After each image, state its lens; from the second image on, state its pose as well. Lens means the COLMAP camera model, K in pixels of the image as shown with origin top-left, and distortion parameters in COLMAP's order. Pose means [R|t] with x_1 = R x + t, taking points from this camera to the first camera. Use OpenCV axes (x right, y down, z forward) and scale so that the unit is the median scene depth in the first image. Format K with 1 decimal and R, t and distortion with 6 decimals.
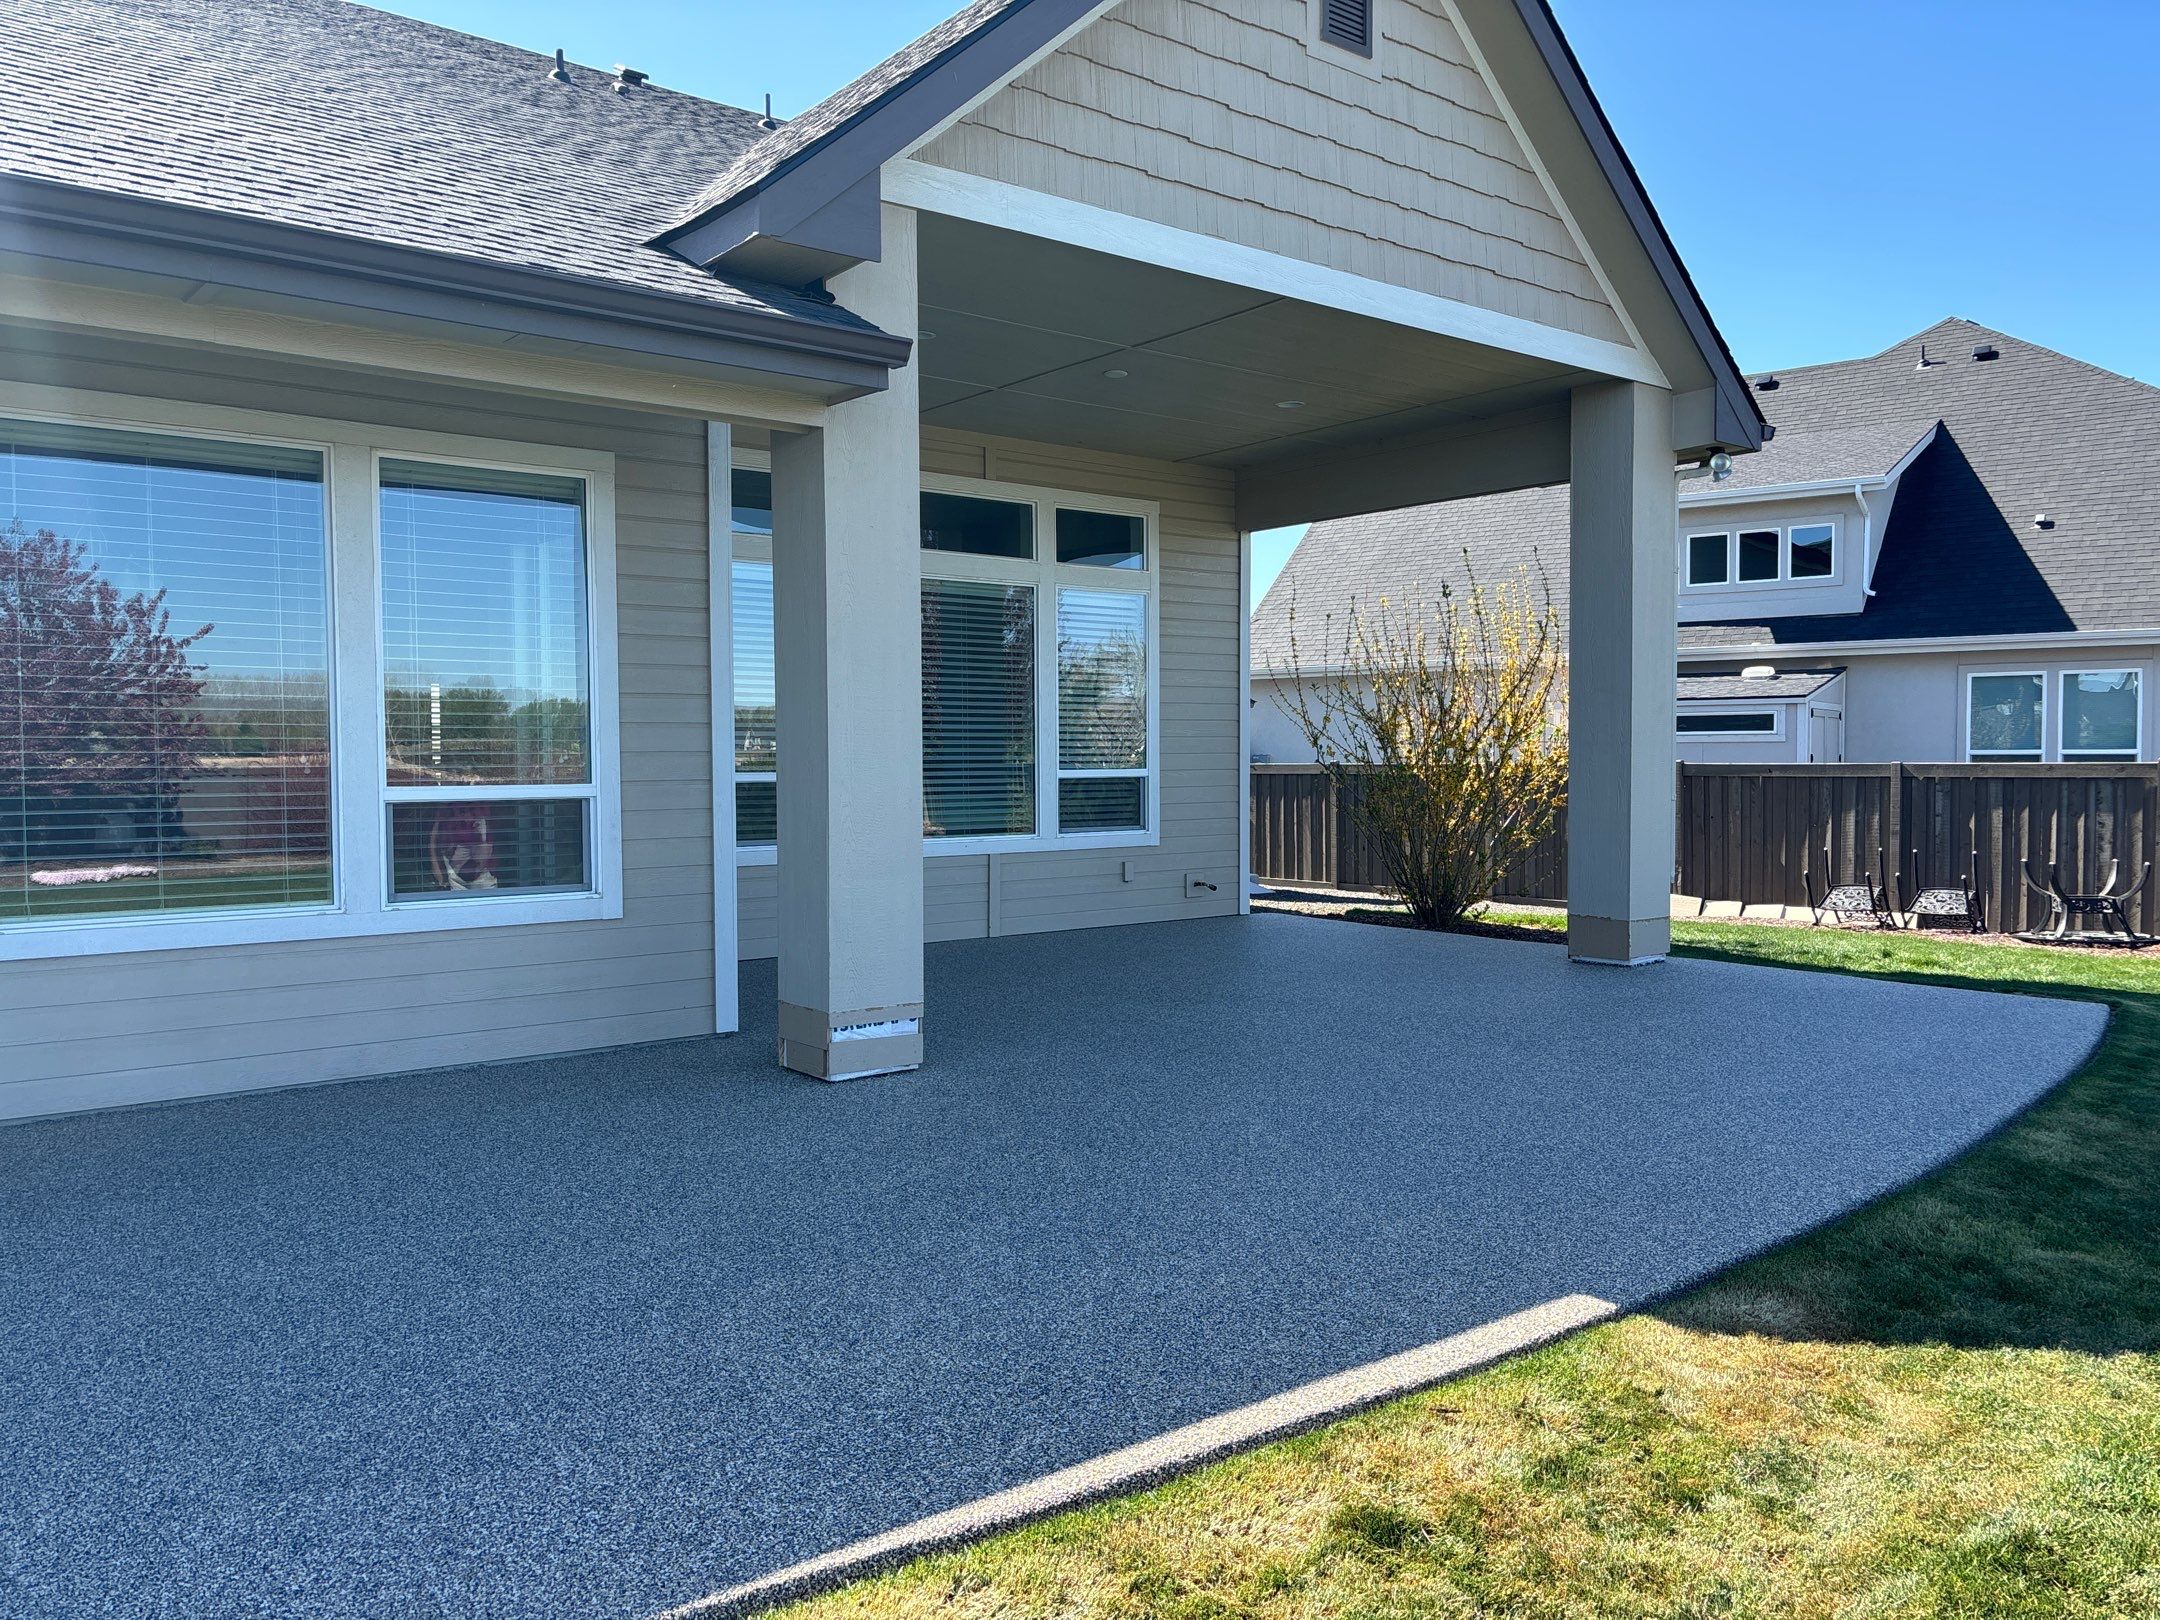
lens RADIAL K [[1610.2, 0, 1062.2], [0, 1610.2, 810.9], [0, 0, 1]] dist [0.053306, -0.010561]
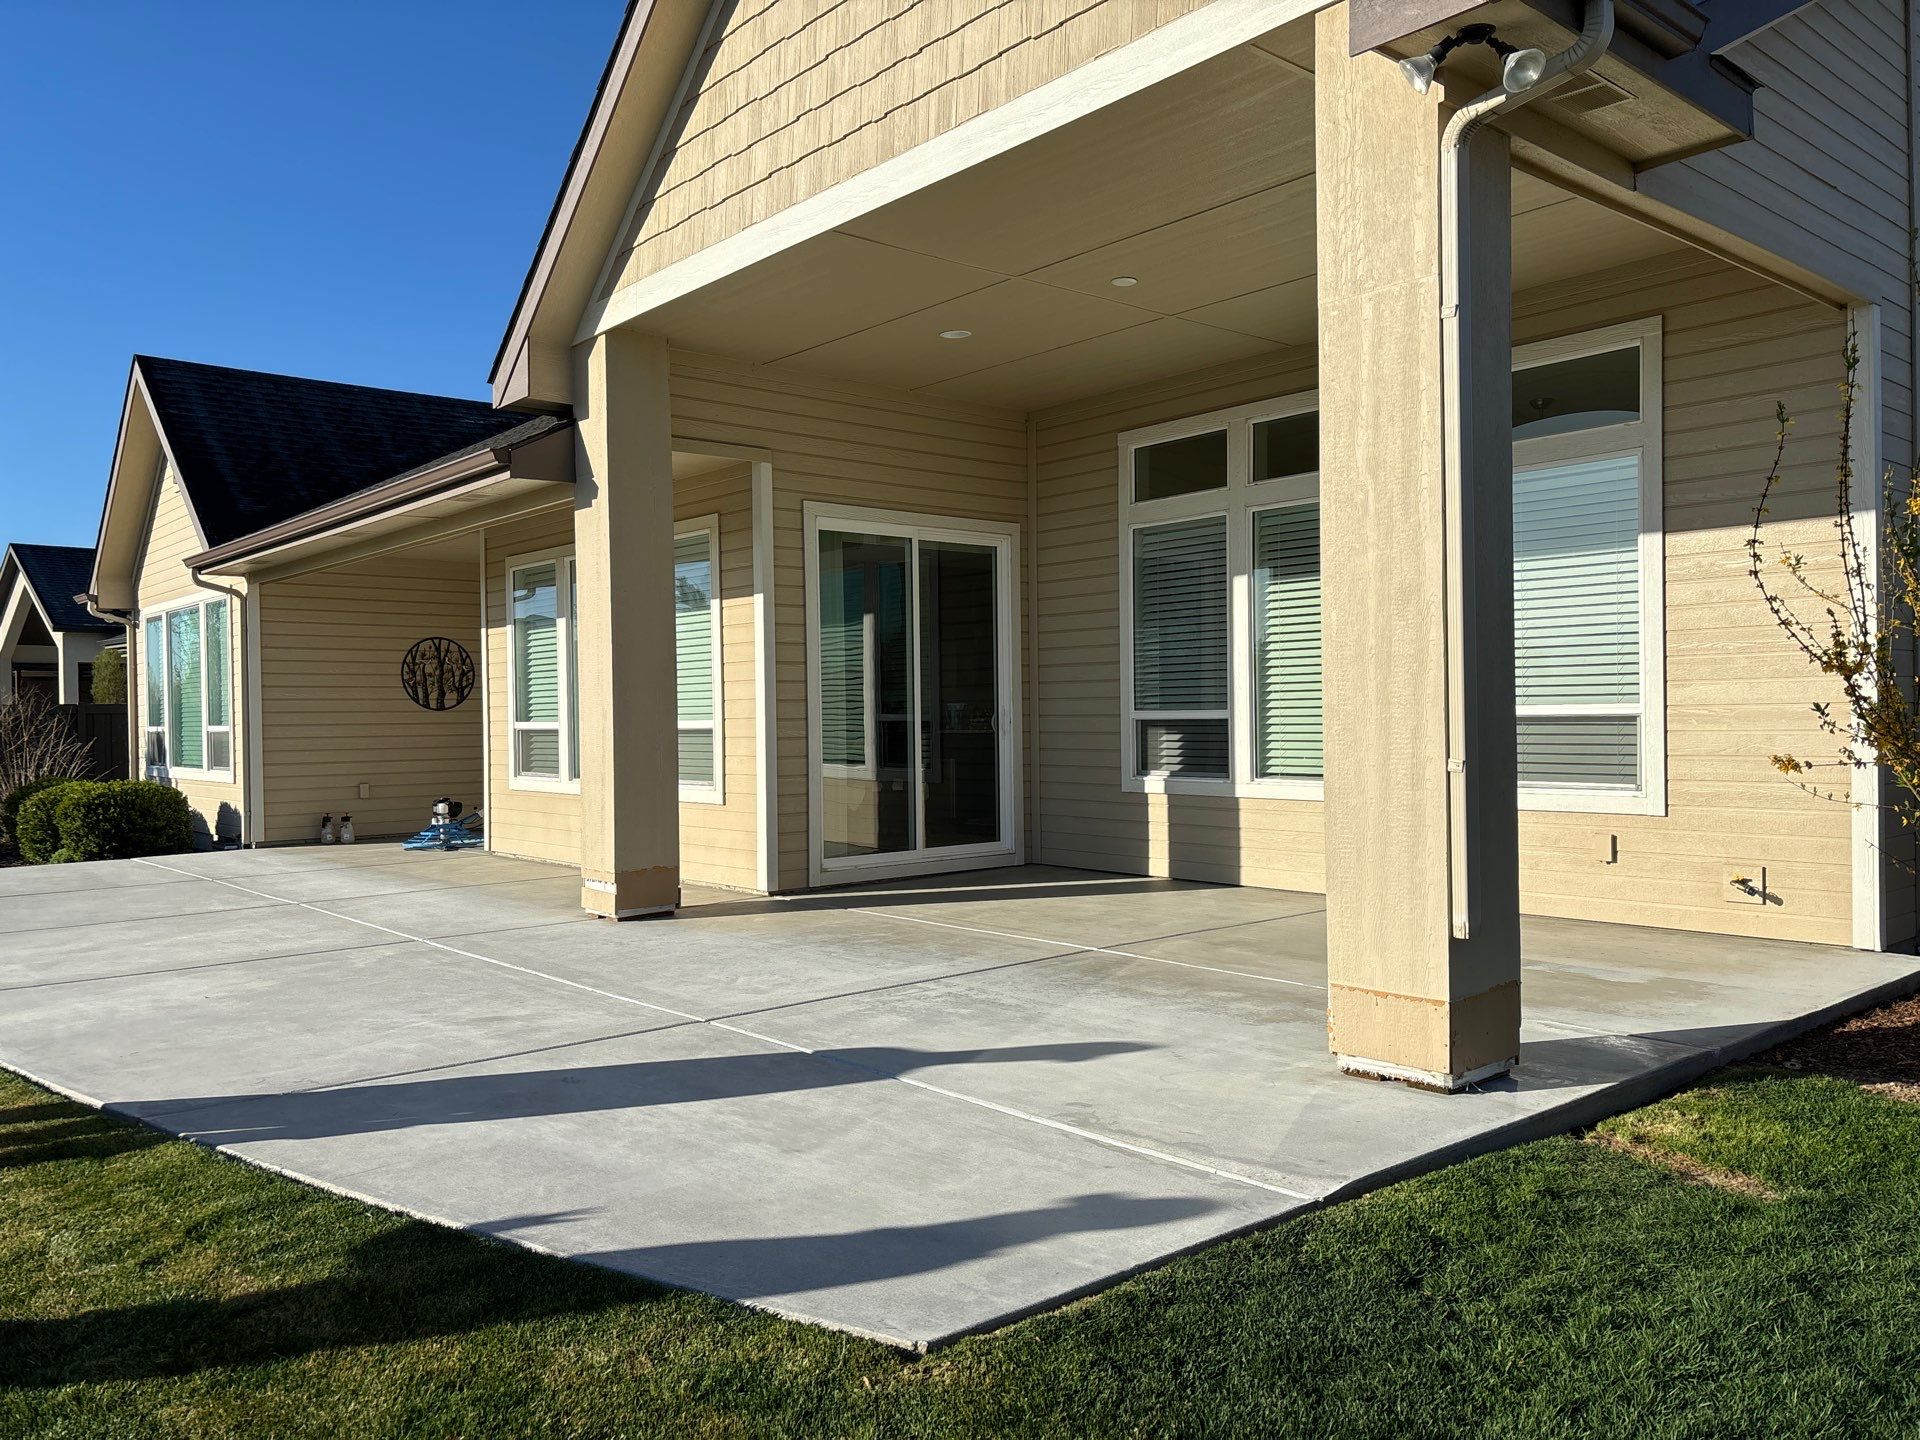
lens RADIAL K [[1426.9, 0, 932.7], [0, 1426.9, 714.7], [0, 0, 1]] dist [0.050939, 0.001608]
pose [[0.044219, 0.010038, -0.998971, 1.048142], [-0.015155, 0.999841, 0.009376, -0.034463], [0.998907, 0.014725, 0.044364, 1.065560]]
